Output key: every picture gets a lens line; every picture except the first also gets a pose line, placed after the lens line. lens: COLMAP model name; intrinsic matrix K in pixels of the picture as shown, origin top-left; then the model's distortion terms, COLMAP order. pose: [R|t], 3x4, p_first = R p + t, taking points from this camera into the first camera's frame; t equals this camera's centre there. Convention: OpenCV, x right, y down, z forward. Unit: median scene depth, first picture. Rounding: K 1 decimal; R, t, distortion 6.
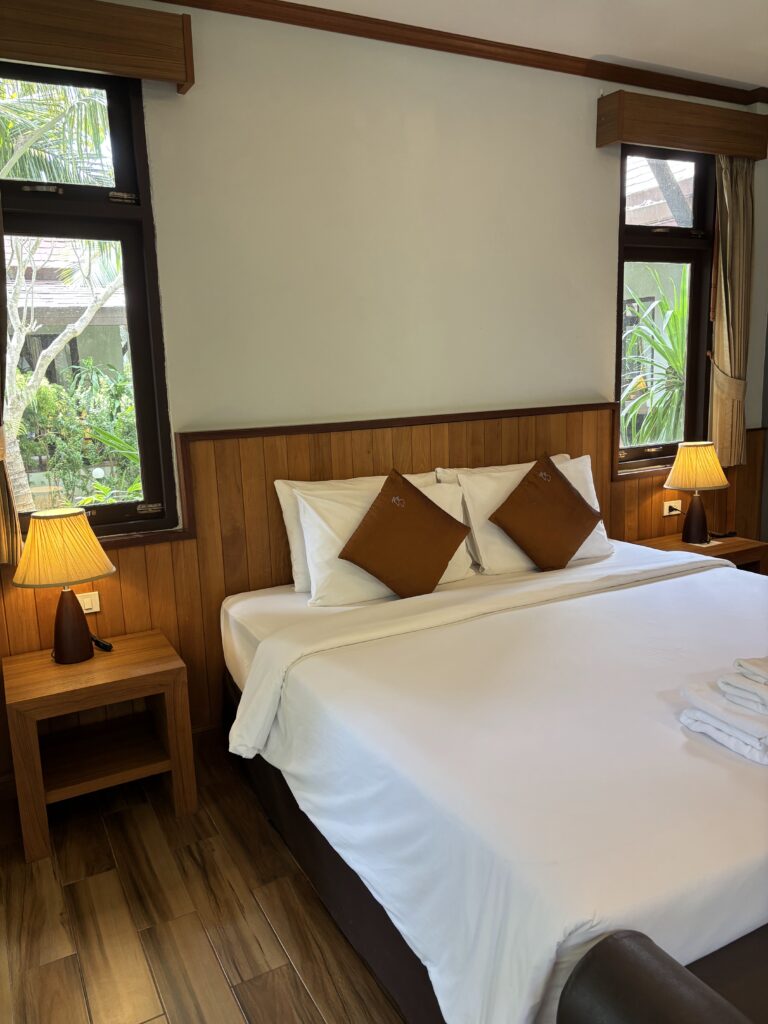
lens RADIAL K [[775.9, 0, 384.0], [0, 775.9, 512.0], [0, 0, 1]] dist [-0.000809, -0.001879]
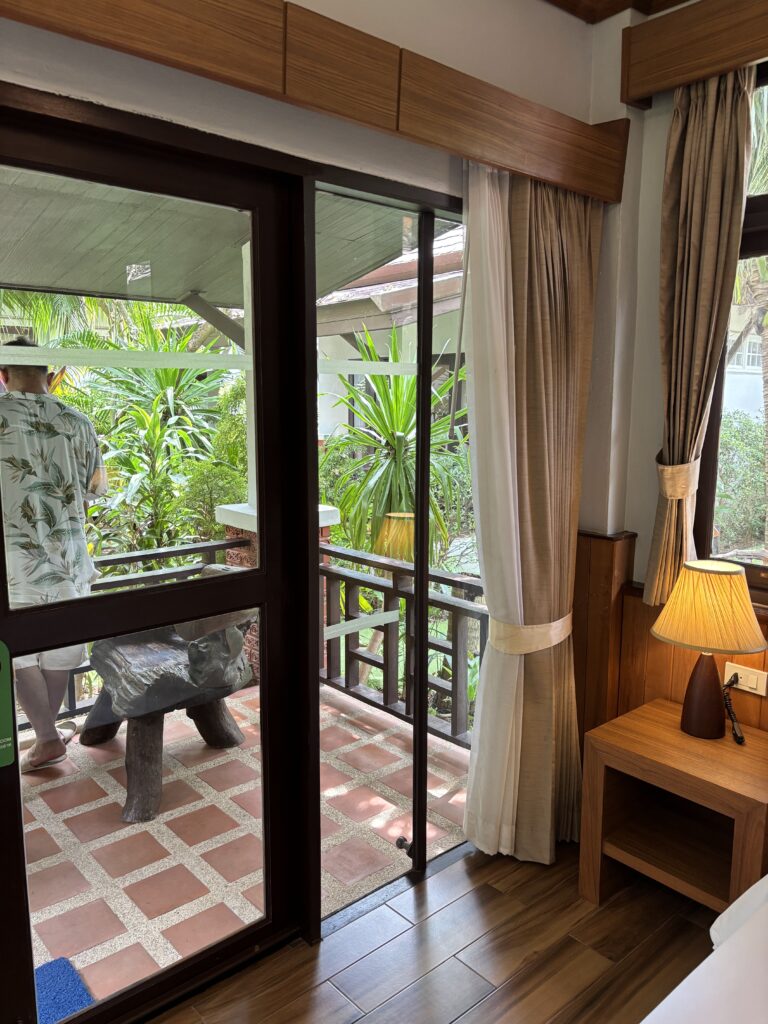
lens RADIAL K [[775.9, 0, 384.0], [0, 775.9, 512.0], [0, 0, 1]] dist [-0.000809, -0.001879]
pose [[0.226246, 0.179386, -0.957410, 0.327541], [-0.202980, 0.970001, 0.133779, -0.100542], [0.952686, 0.164068, 0.255871, 0.402817]]
